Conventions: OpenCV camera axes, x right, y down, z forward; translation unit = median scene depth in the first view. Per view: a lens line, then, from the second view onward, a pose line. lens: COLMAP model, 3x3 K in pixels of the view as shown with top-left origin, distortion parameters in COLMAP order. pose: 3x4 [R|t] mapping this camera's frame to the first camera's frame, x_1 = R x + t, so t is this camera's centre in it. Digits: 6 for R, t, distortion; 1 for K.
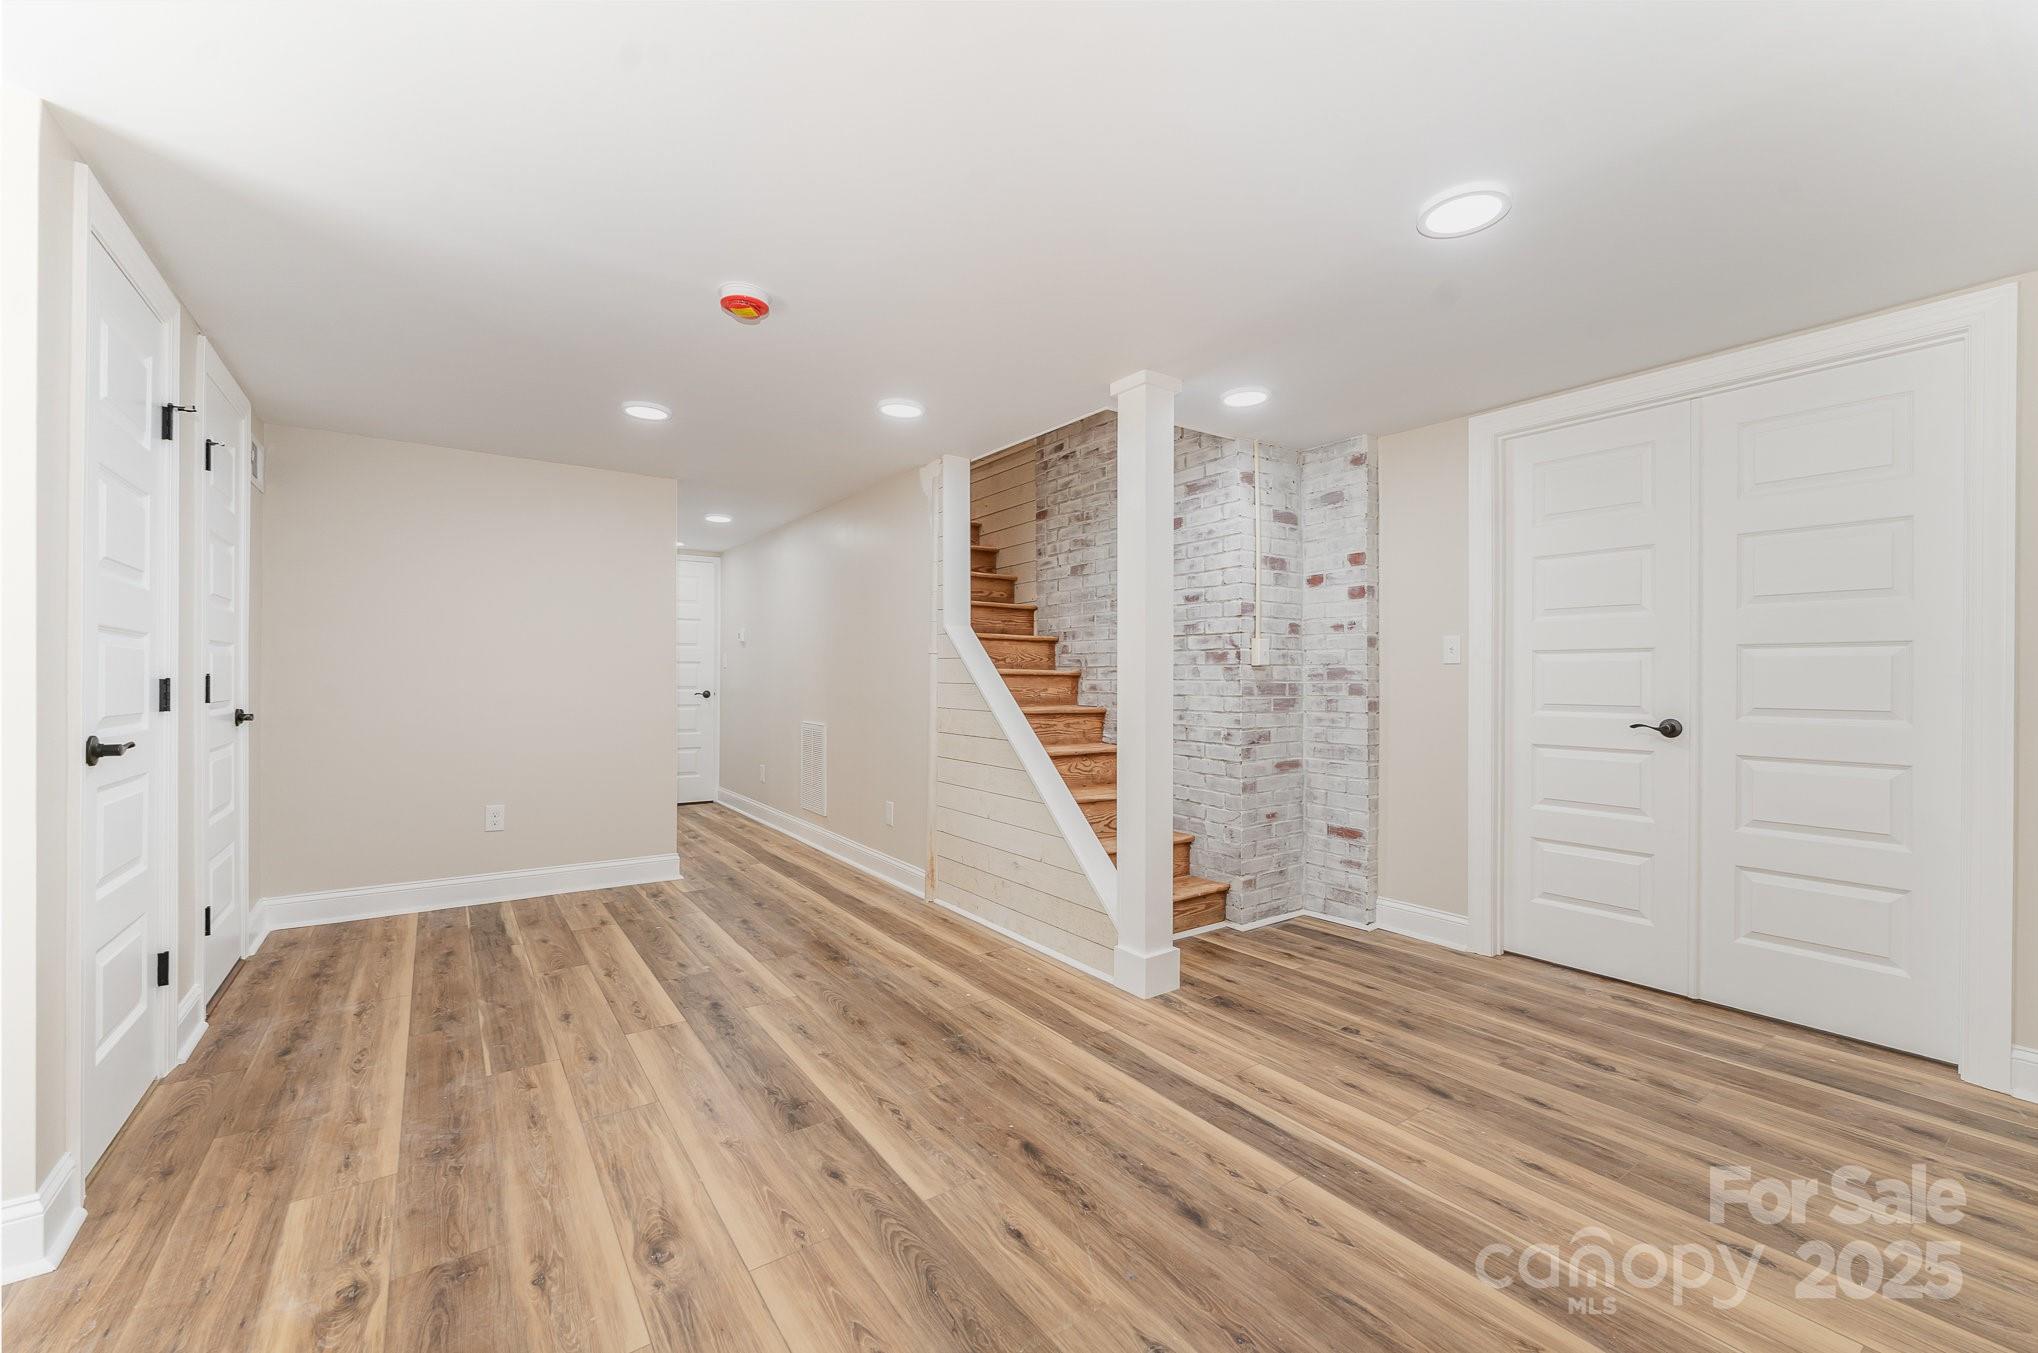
lens RADIAL K [[809.6, 0, 1012.2], [0, 809.6, 675.2], [0, 0, 1]] dist [-0.002588, -0.000154]
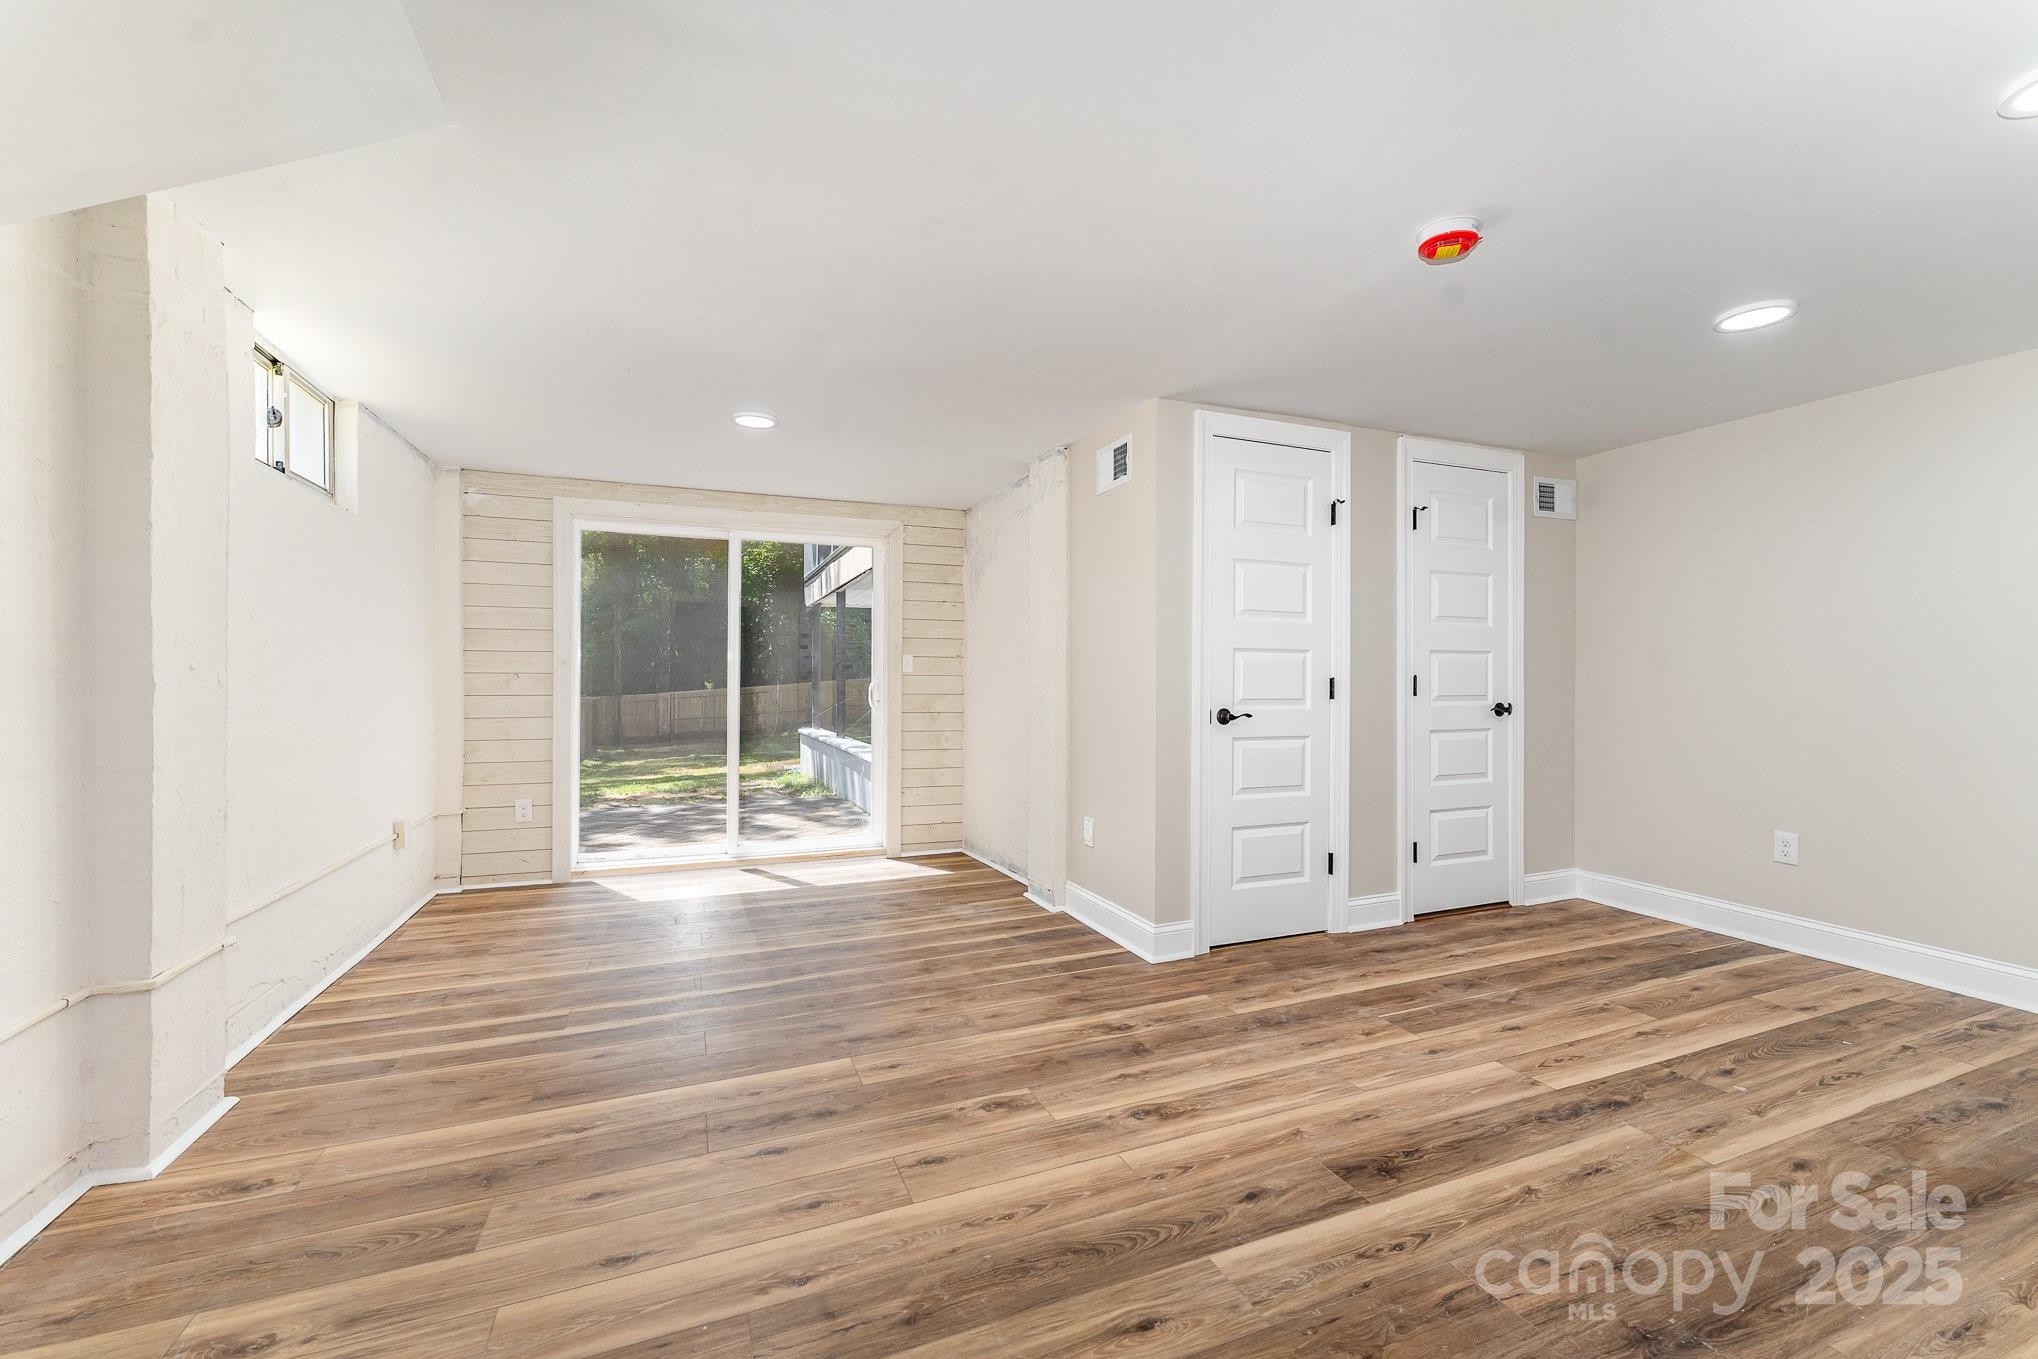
lens RADIAL K [[809.6, 0, 1018.9], [0, 809.6, 679.6], [0, 0, 1]] dist [-0.002588, -0.000154]
pose [[-0.209190, -0.000007, -0.977875, 0.572045], [-0.000425, 1.000000, 0.000084, 0.006792], [0.977875, 0.000433, -0.209190, 0.692247]]
